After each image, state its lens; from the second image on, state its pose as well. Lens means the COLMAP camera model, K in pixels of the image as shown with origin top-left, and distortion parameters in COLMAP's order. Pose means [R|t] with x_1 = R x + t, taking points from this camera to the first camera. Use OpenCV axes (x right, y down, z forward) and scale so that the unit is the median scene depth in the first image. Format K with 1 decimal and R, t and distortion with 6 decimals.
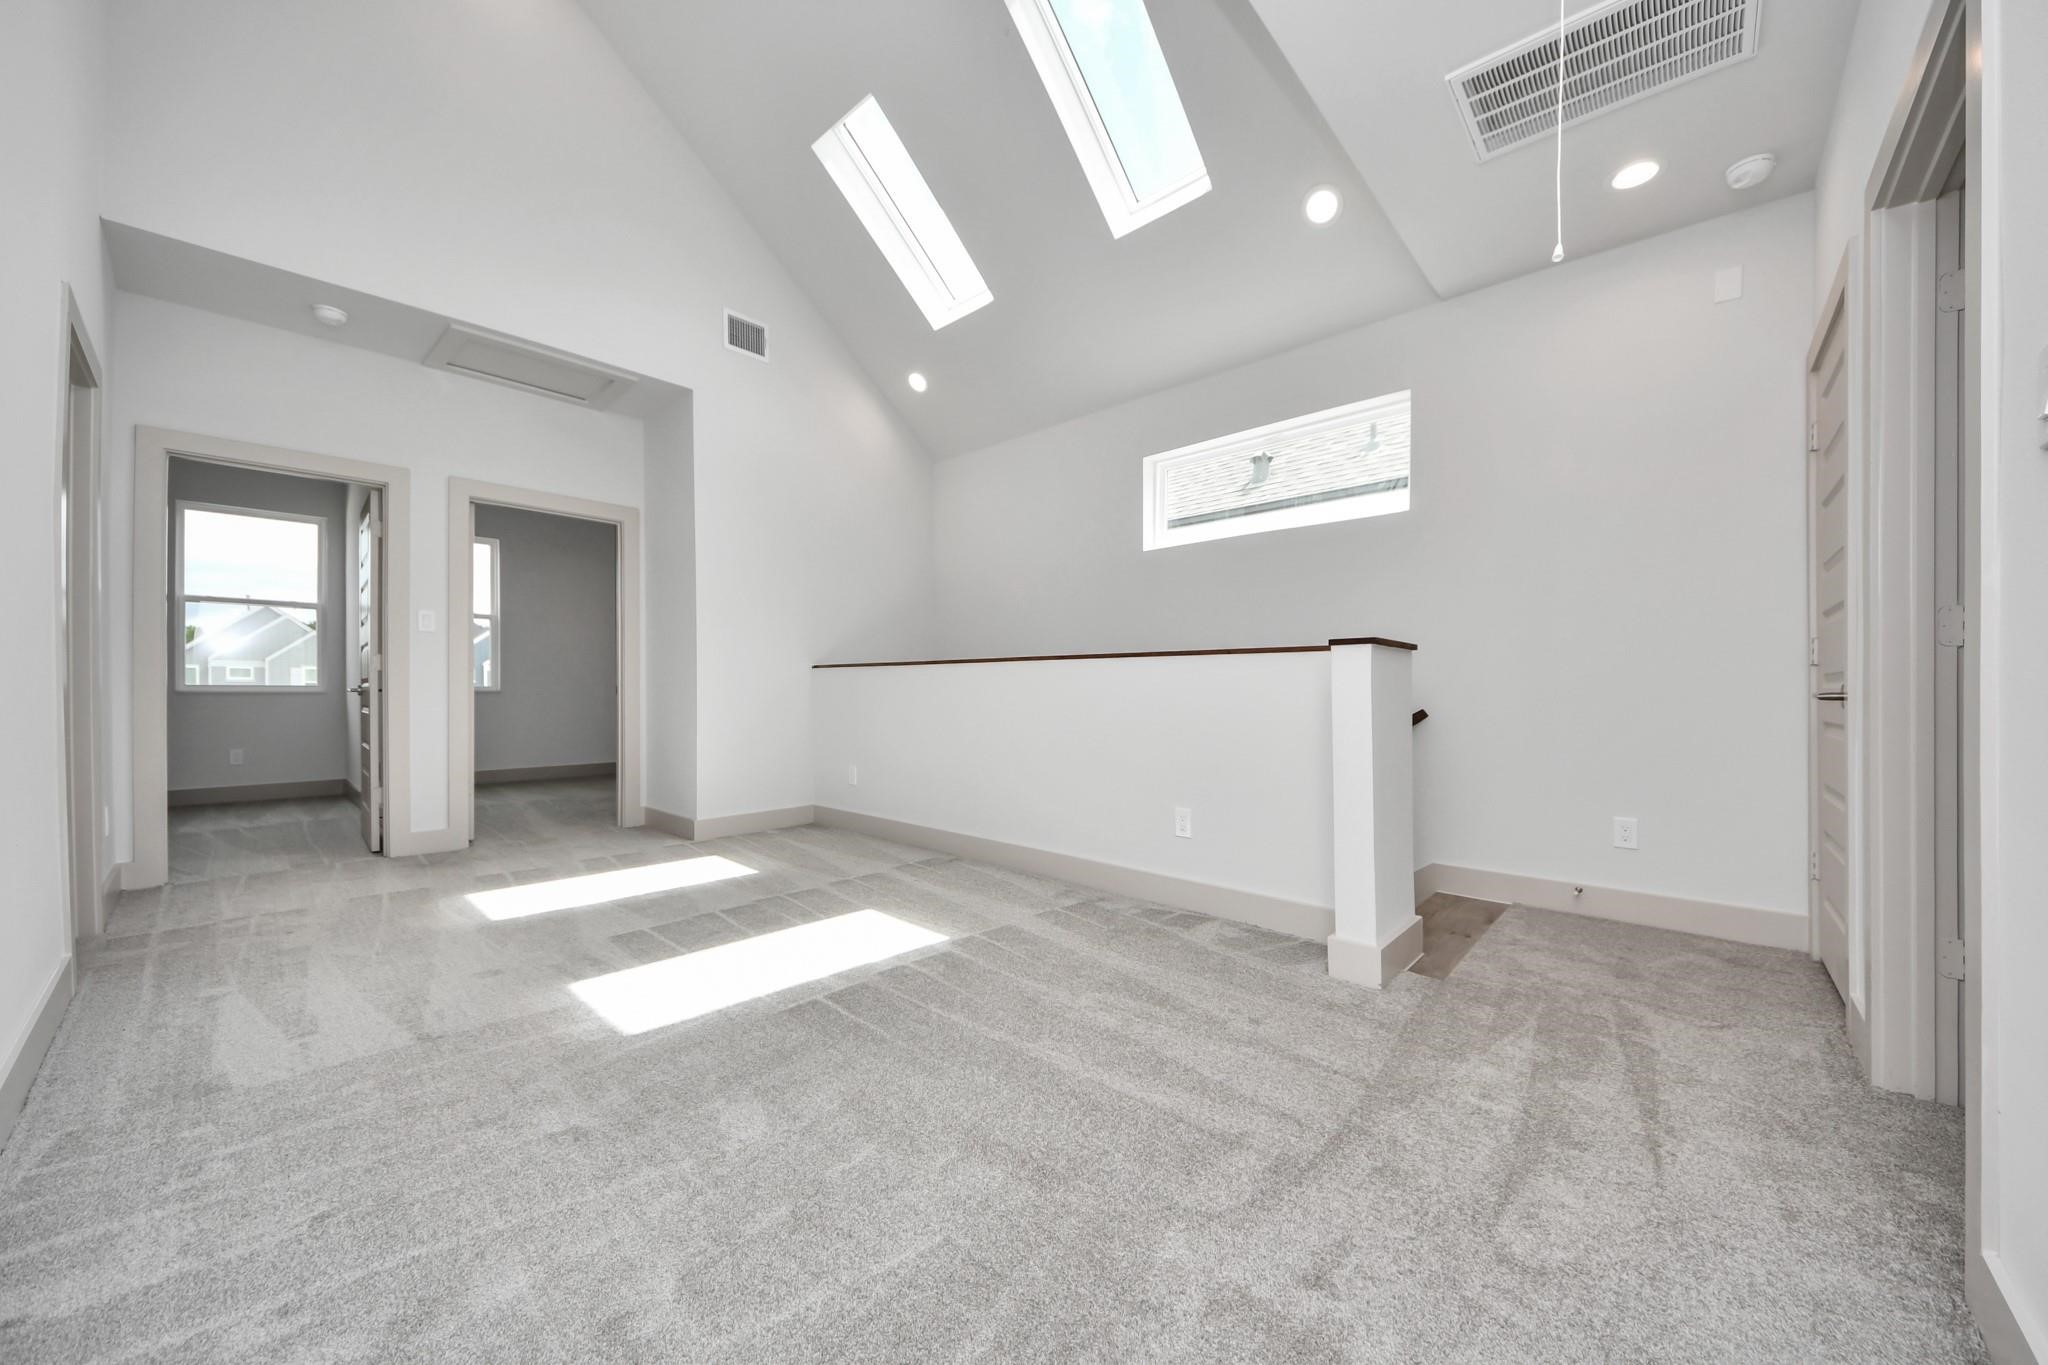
lens RADIAL K [[729.2, 0, 1024.0], [0, 729.2, 682.5], [0, 0, 1]] dist [0.039956, -0.022458]
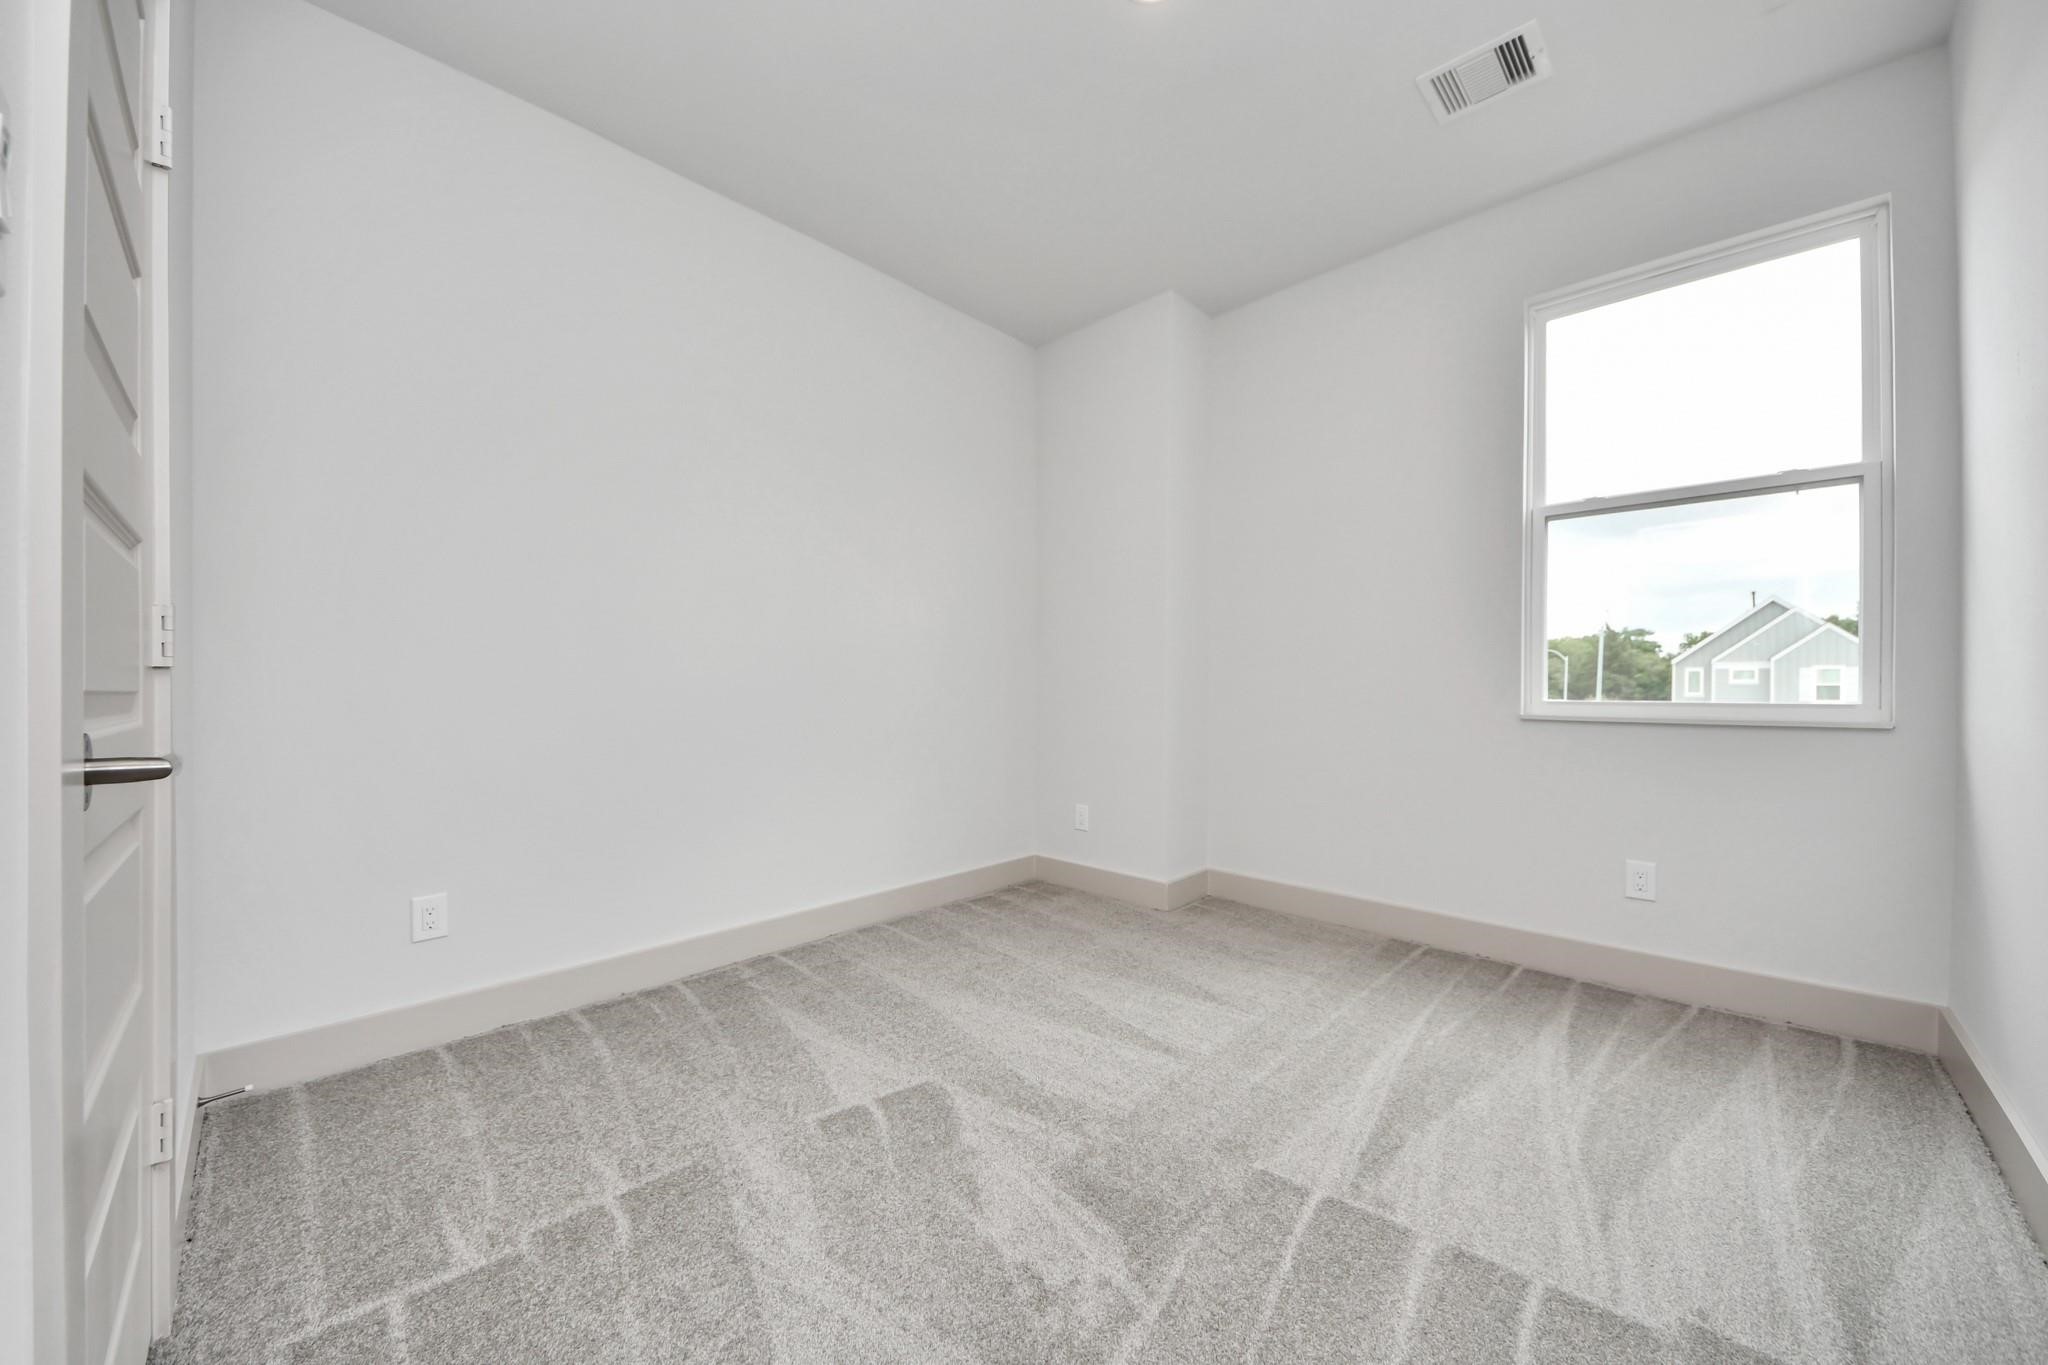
lens RADIAL K [[729.2, 0, 1024.0], [0, 729.2, 682.5], [0, 0, 1]] dist [0.039956, -0.022458]
pose [[-0.018558, -0.003121, -0.999823, -0.577011], [0.000160, 0.999995, -0.003124, -0.005966], [0.999828, -0.000218, -0.018558, 0.591597]]
